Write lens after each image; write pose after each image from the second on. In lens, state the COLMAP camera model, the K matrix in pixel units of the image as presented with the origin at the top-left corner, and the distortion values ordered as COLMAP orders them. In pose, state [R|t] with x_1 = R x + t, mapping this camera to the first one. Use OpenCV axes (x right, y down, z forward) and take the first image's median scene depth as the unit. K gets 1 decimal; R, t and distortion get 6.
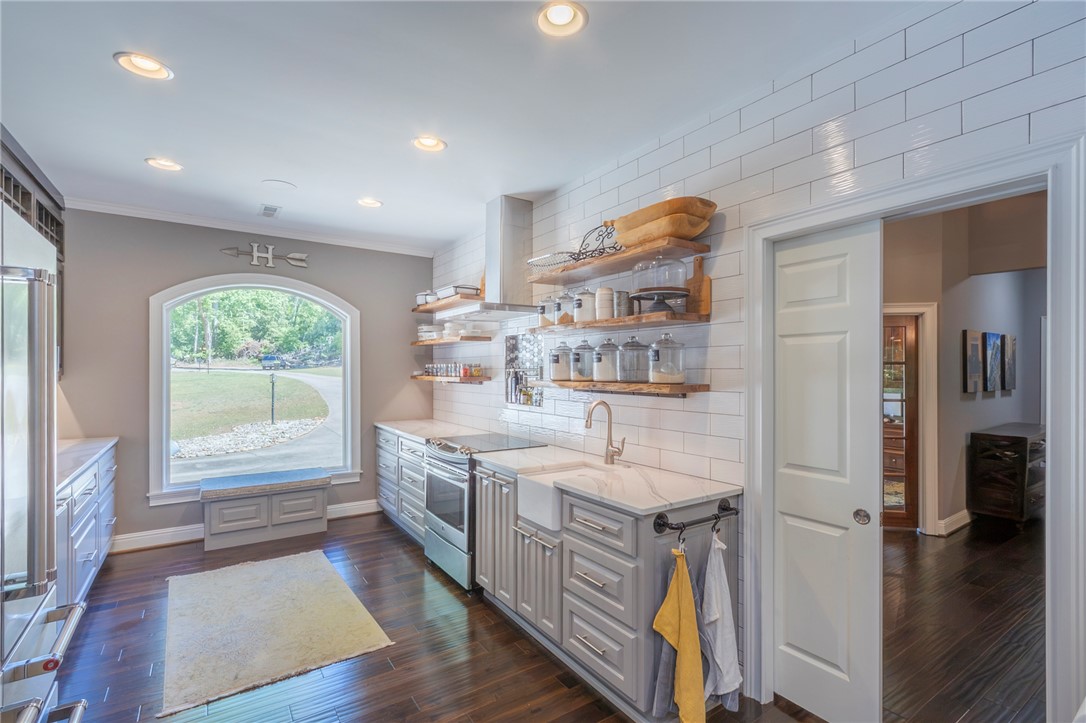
lens RADIAL K [[495.8, 0, 541.2], [0, 495.8, 368.5], [0, 0, 1]] dist [-0.002360, -0.002725]
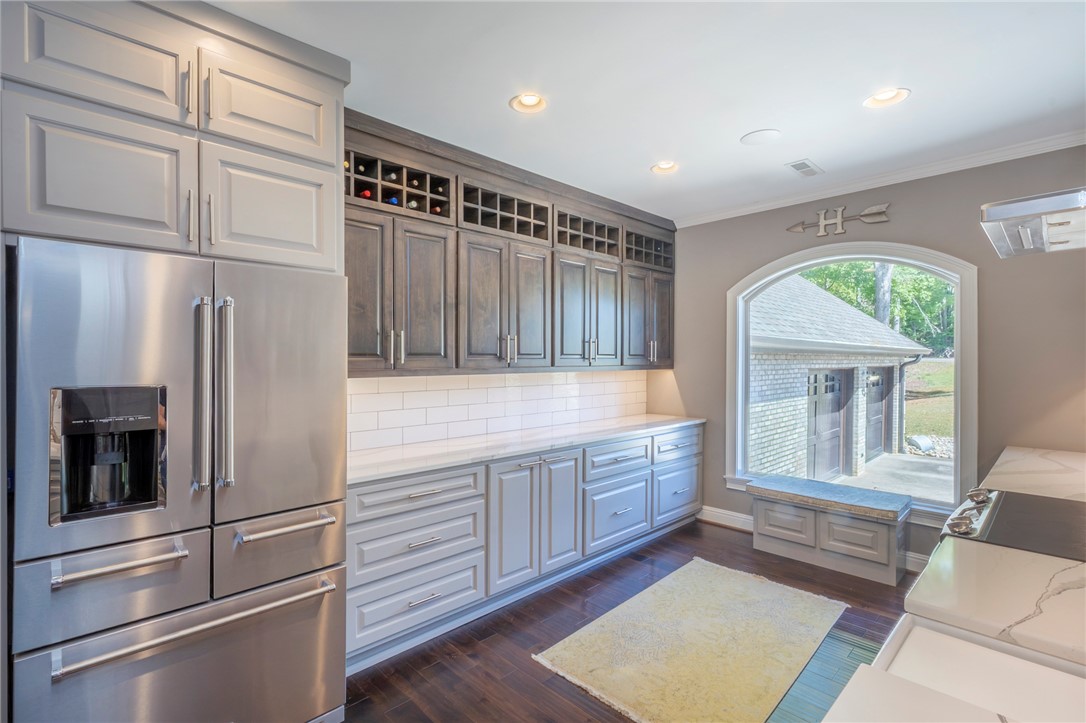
lens RADIAL K [[495.8, 0, 539.4], [0, 495.8, 361.8], [0, 0, 1]] dist [-0.002360, -0.002725]
pose [[0.169852, -0.000649, -0.985469, 0.176785], [0.003917, 0.999992, 0.000016, 0.004575], [0.985462, -0.003863, 0.169853, 0.381779]]
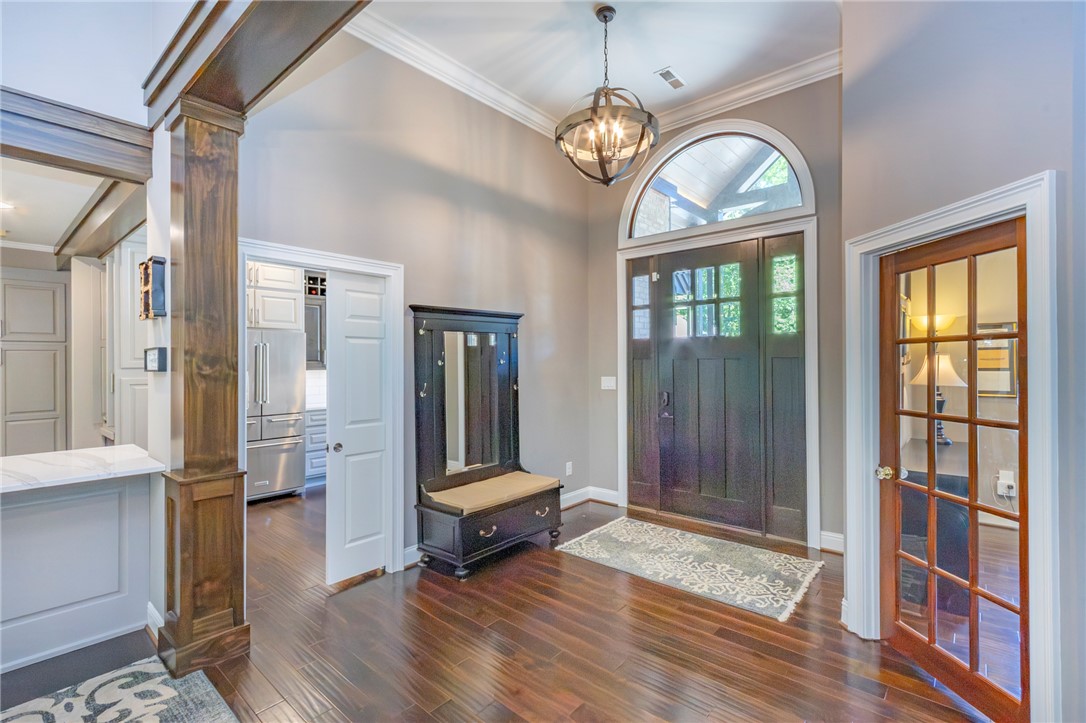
lens RADIAL K [[495.8, 0, 544.2], [0, 495.8, 359.9], [0, 0, 1]] dist [-0.002360, -0.002725]
pose [[0.260356, -0.009704, -0.965464, 1.129716], [0.010062, 0.999922, -0.007337, 0.009989], [0.965460, -0.007804, 0.260434, 0.552296]]
